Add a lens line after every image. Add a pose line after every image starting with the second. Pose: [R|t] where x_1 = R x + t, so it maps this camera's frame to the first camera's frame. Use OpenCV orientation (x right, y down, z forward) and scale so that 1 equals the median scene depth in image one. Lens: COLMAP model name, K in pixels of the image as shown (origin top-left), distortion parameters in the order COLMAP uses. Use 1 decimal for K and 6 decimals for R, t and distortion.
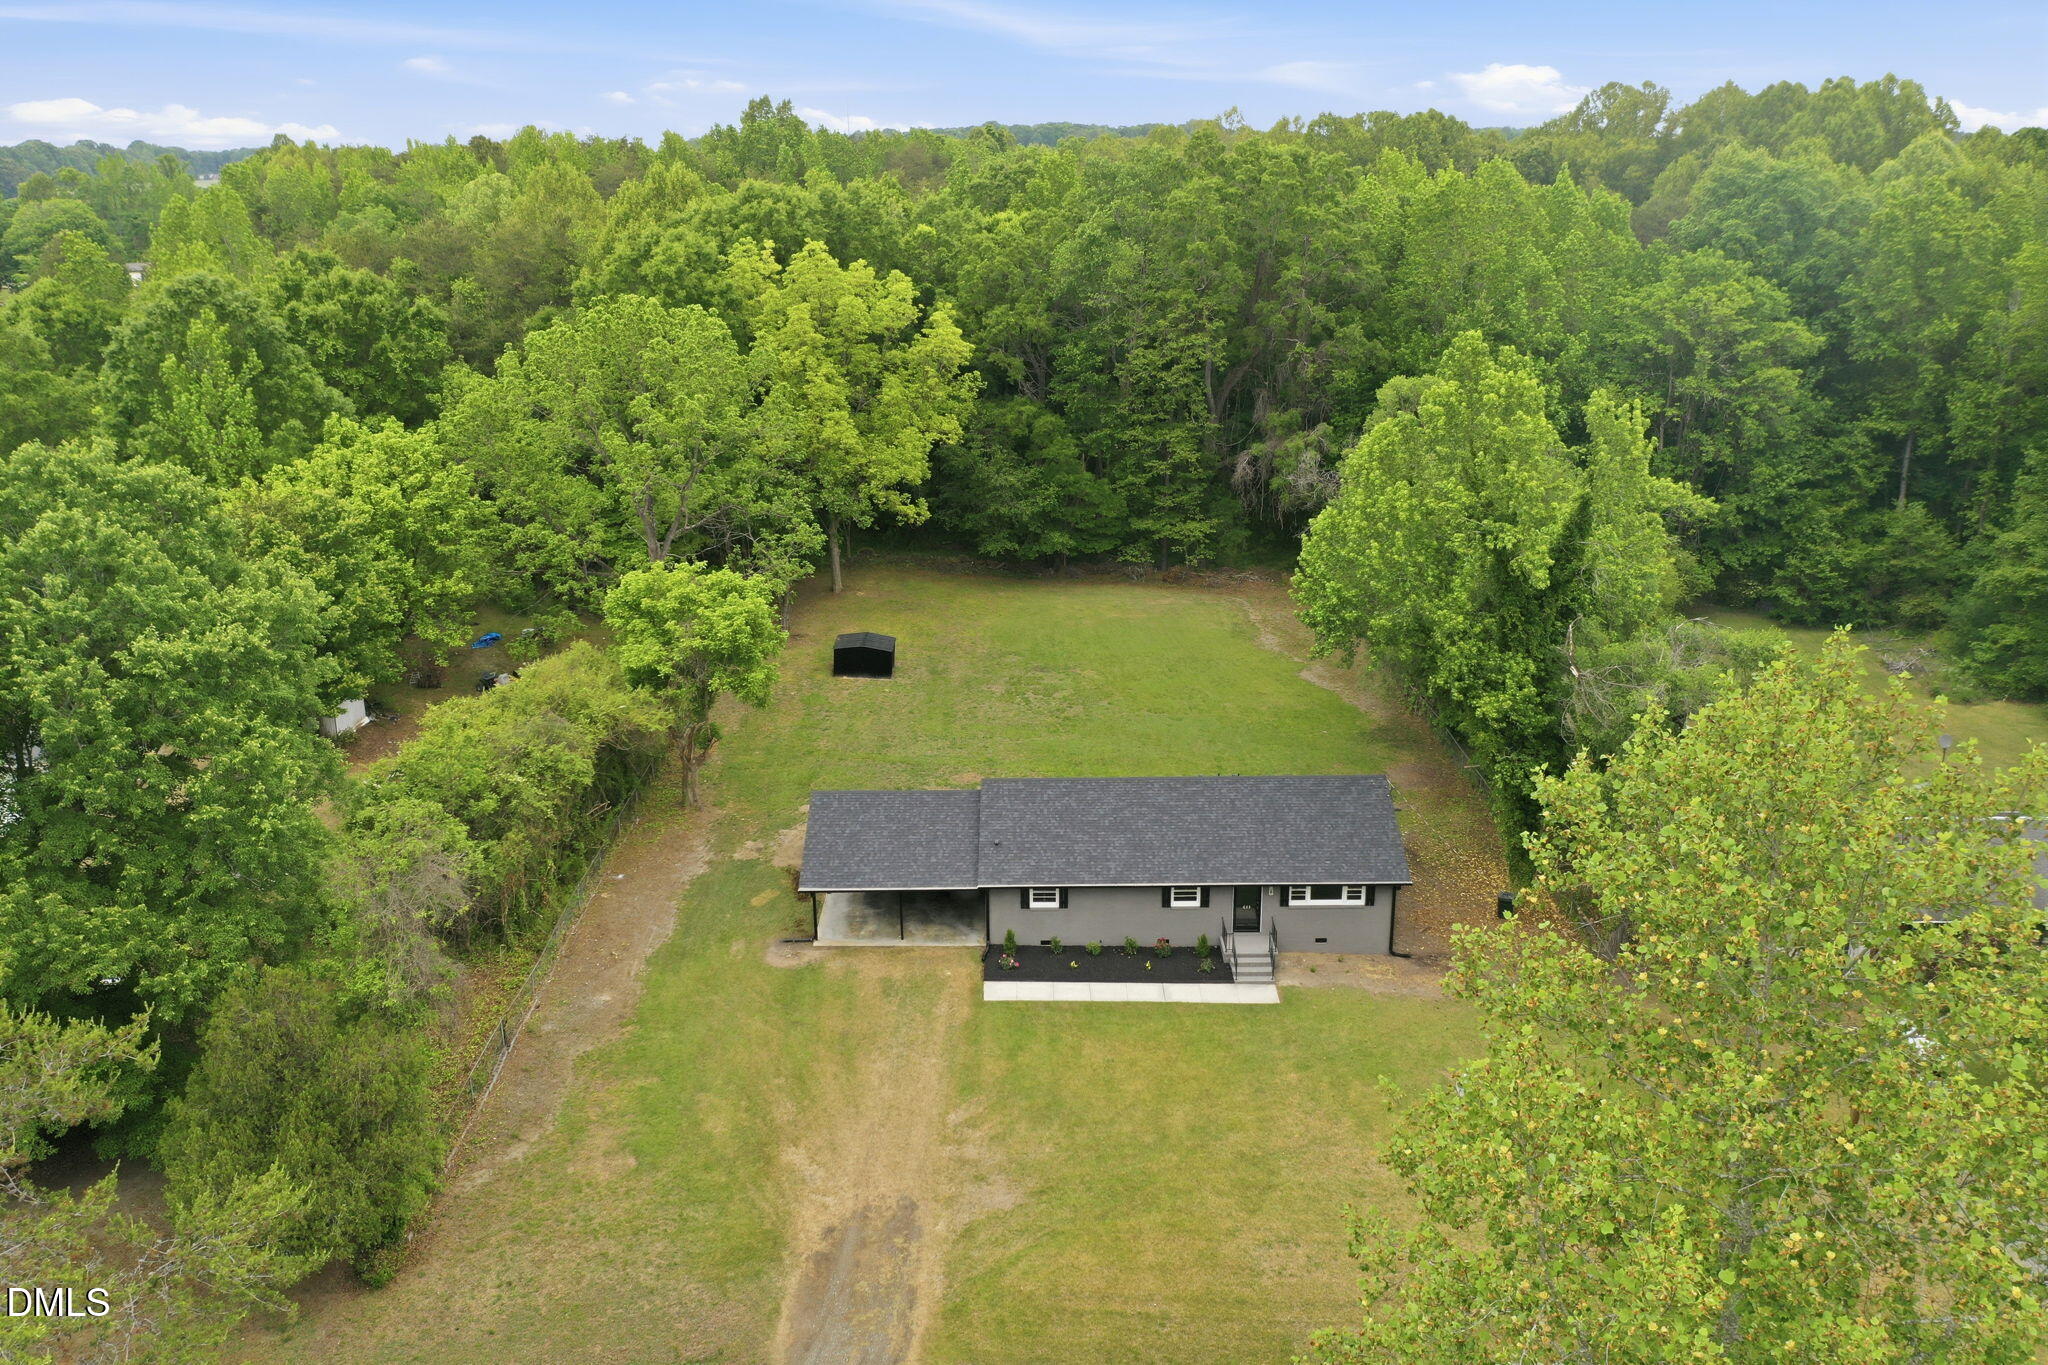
lens RADIAL K [[1620.0, 0, 1020.4], [0, 1620.0, 681.3], [0, 0, 1]] dist [-0.007482, -0.005619]
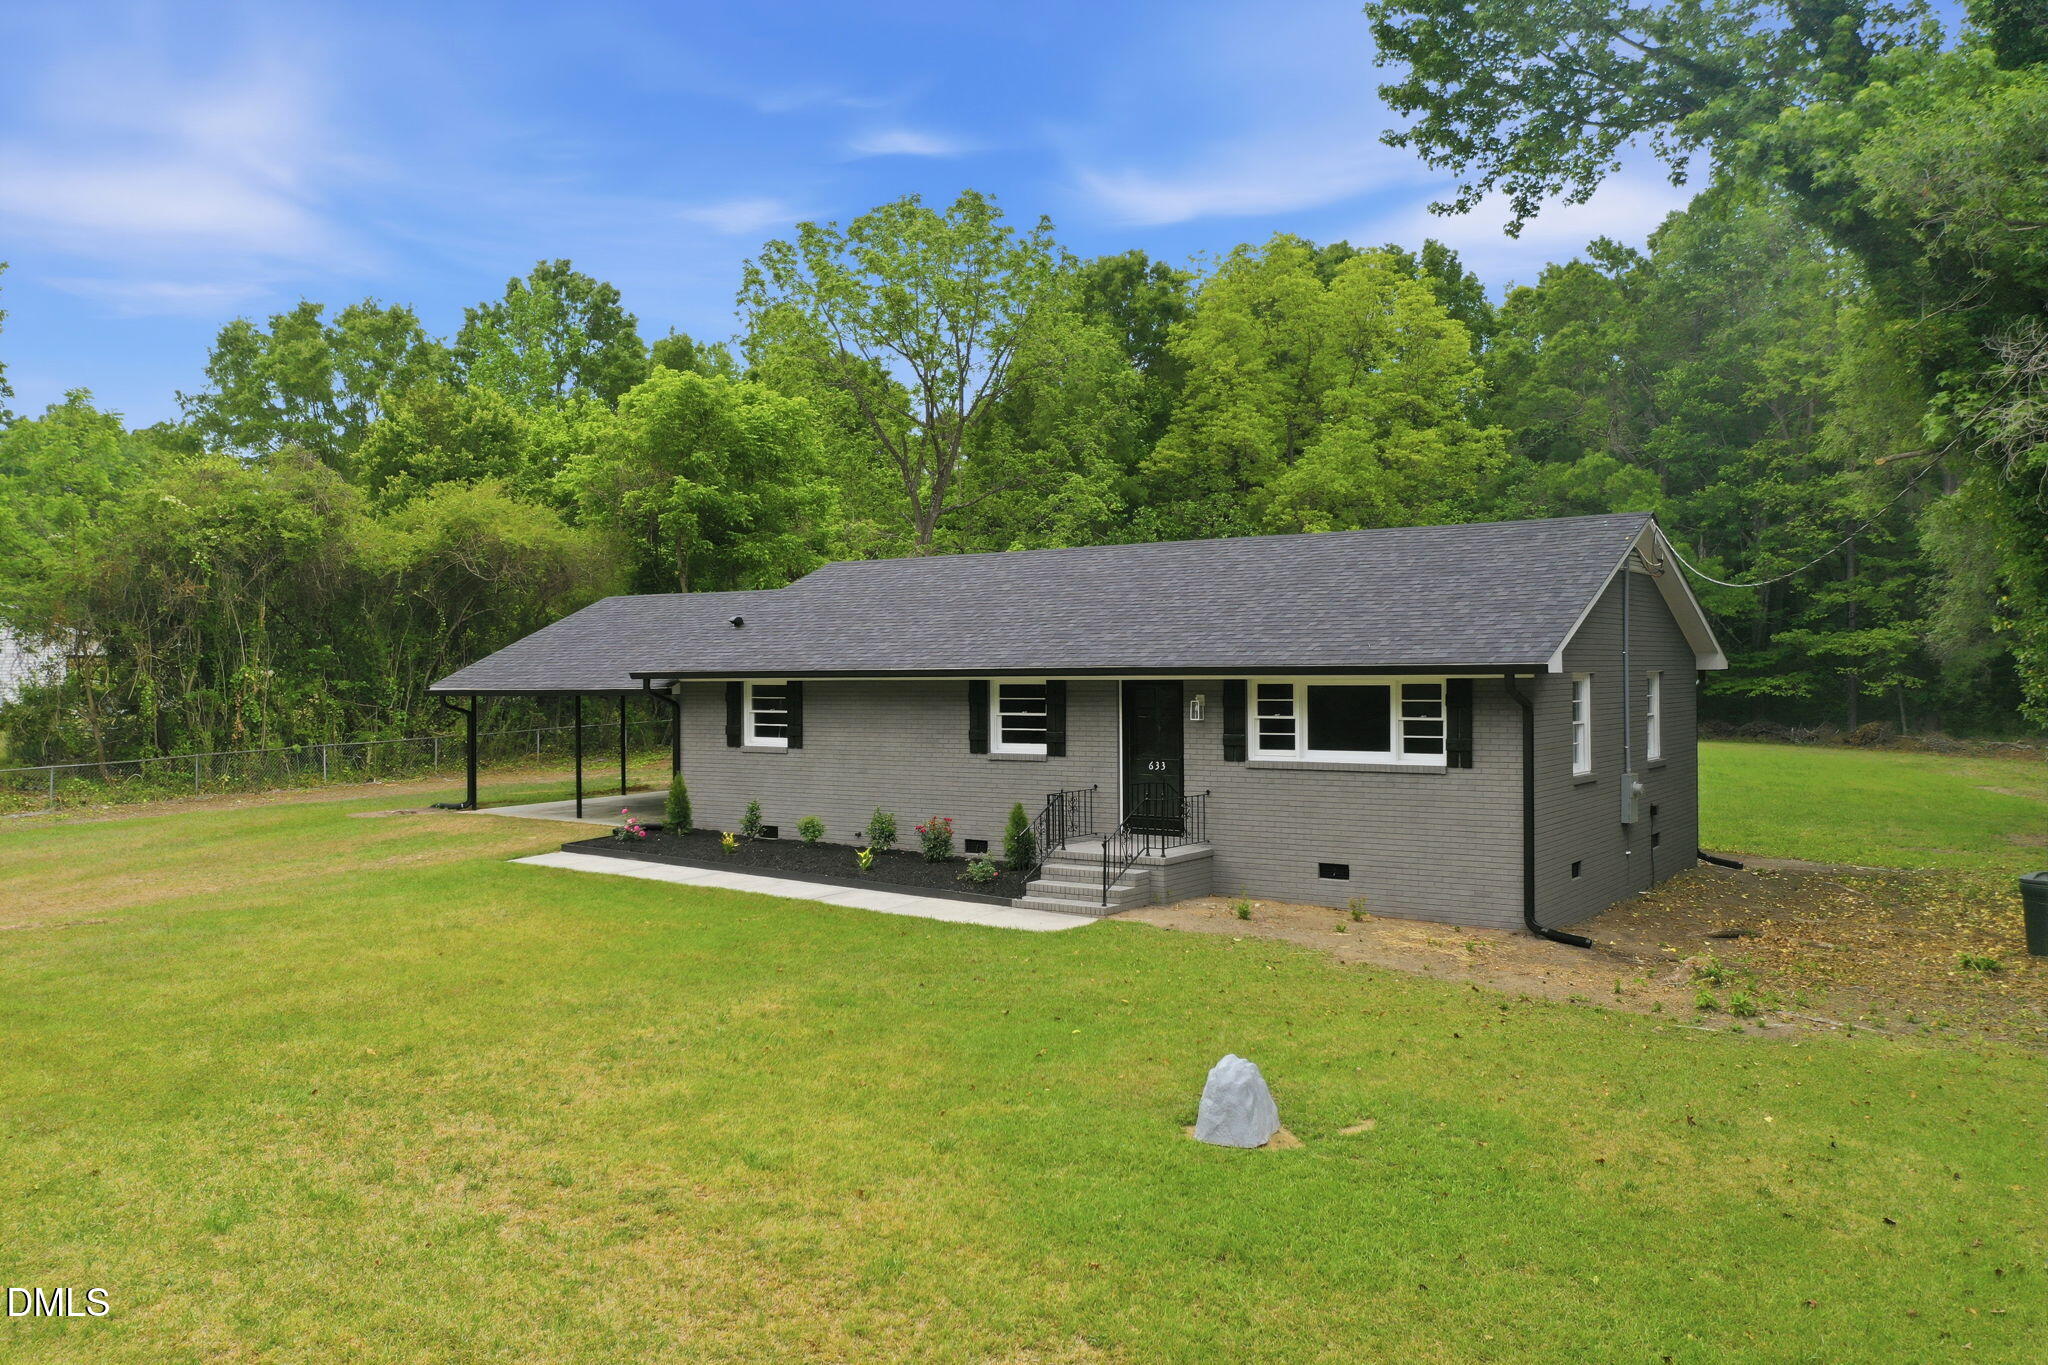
lens RADIAL K [[1596.0, 0, 1024.0], [0, 1596.0, 682.5], [0, 0, 1]] dist [-0.000655, -0.000654]
pose [[0.820837, 0.009890, -0.571077, 0.332682], [-0.182116, 0.952194, -0.245276, 0.220915], [0.541350, 0.305334, 0.783397, 0.681224]]
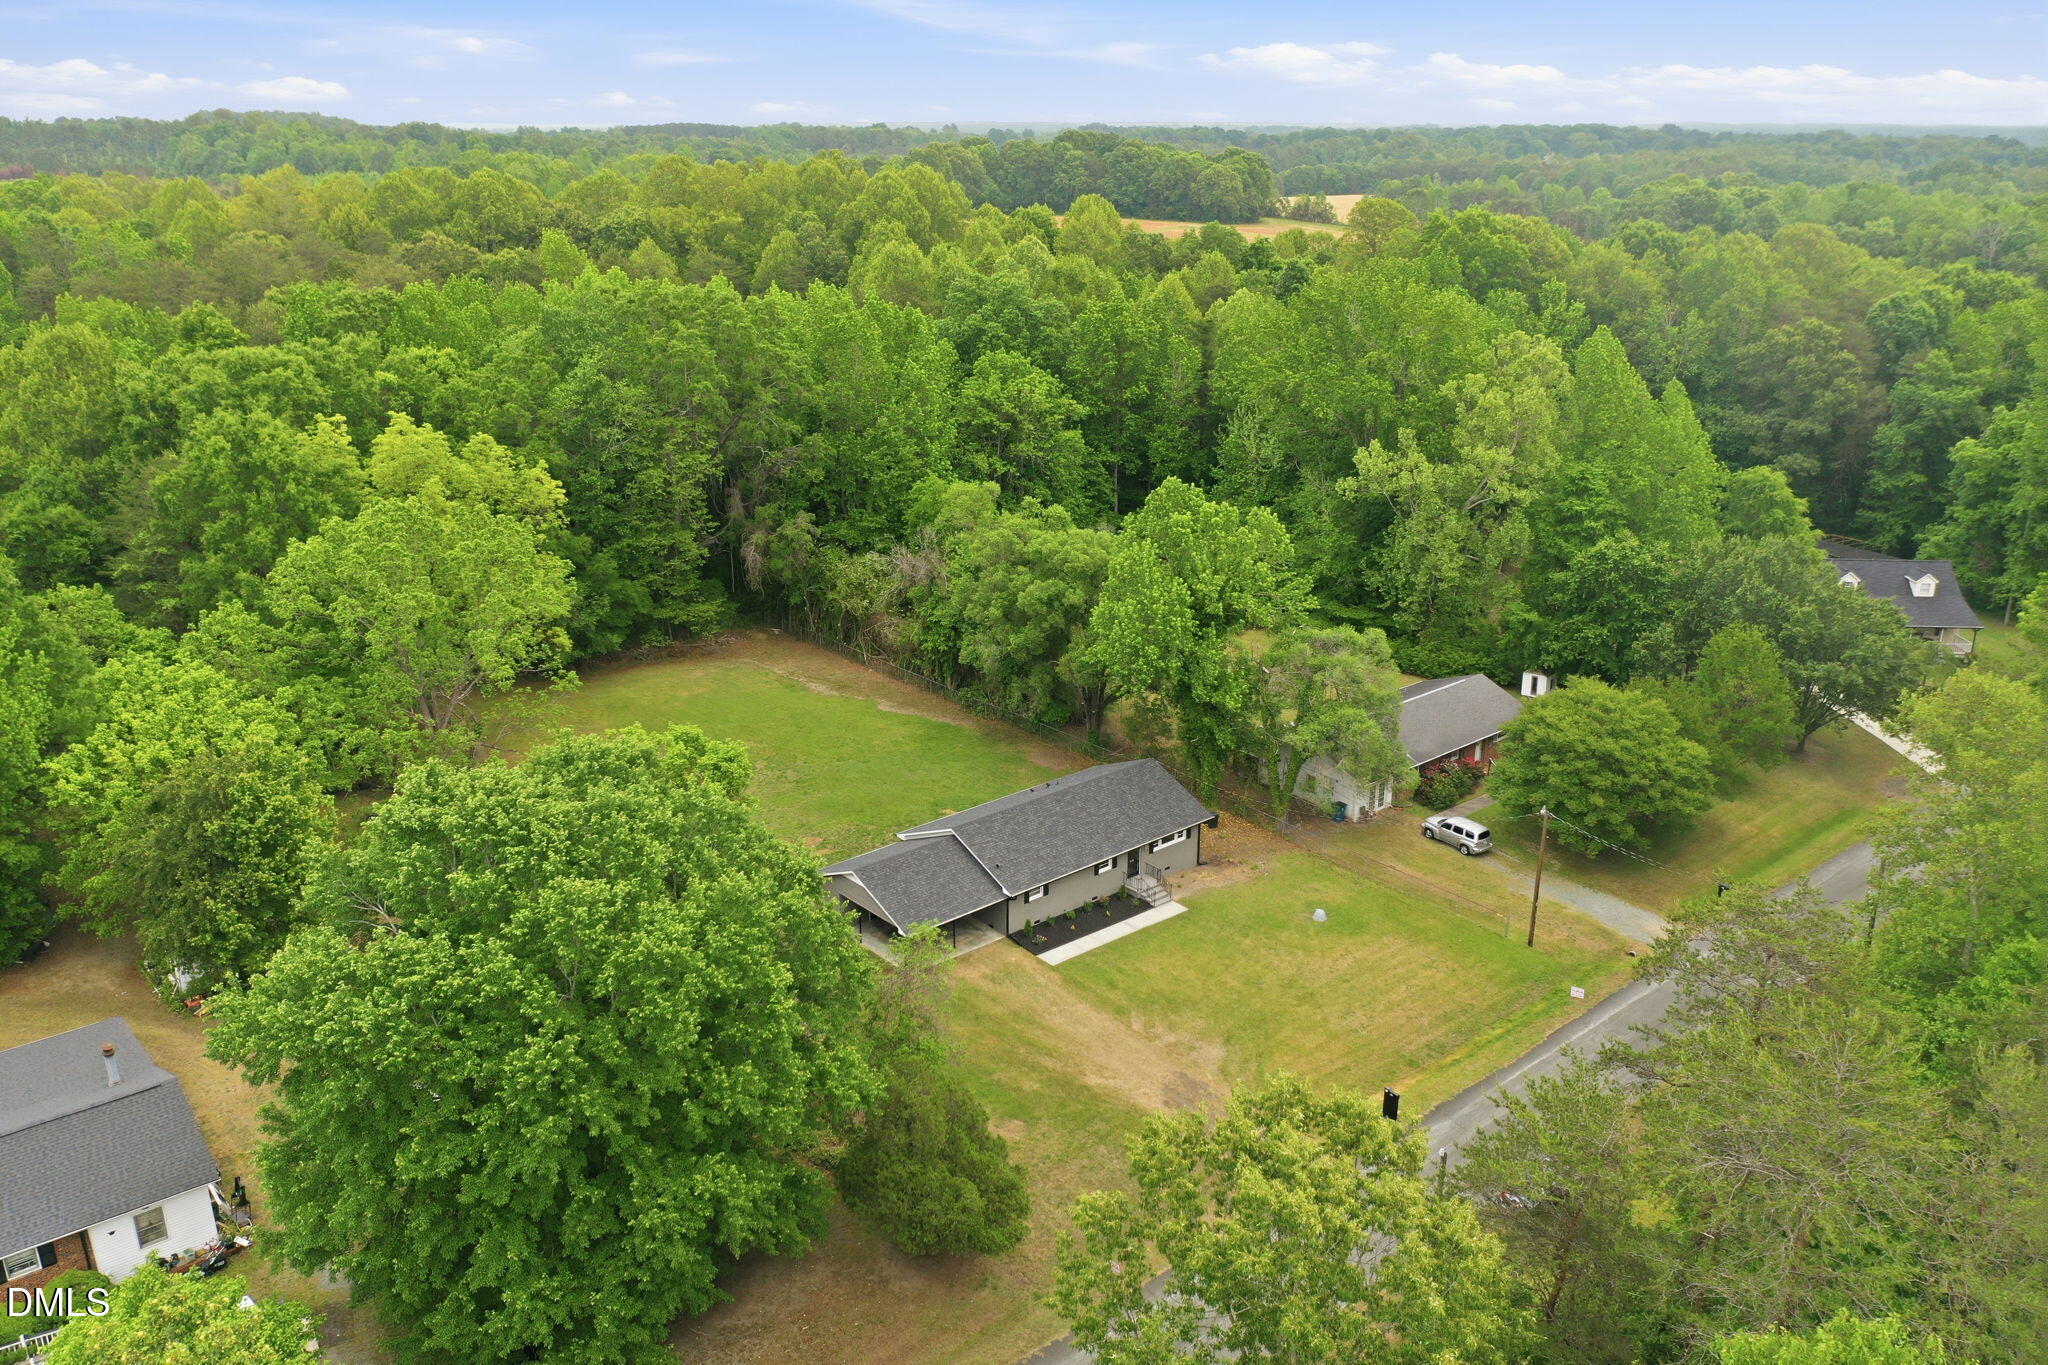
lens RADIAL K [[1620.0, 0, 1020.4], [0, 1620.0, 681.3], [0, 0, 1]] dist [-0.007482, -0.005619]
pose [[0.749972, -0.206095, 0.628543, -0.888431], [0.193121, 0.977044, 0.089937, -0.191208], [-0.632650, 0.053935, 0.772557, -0.145958]]
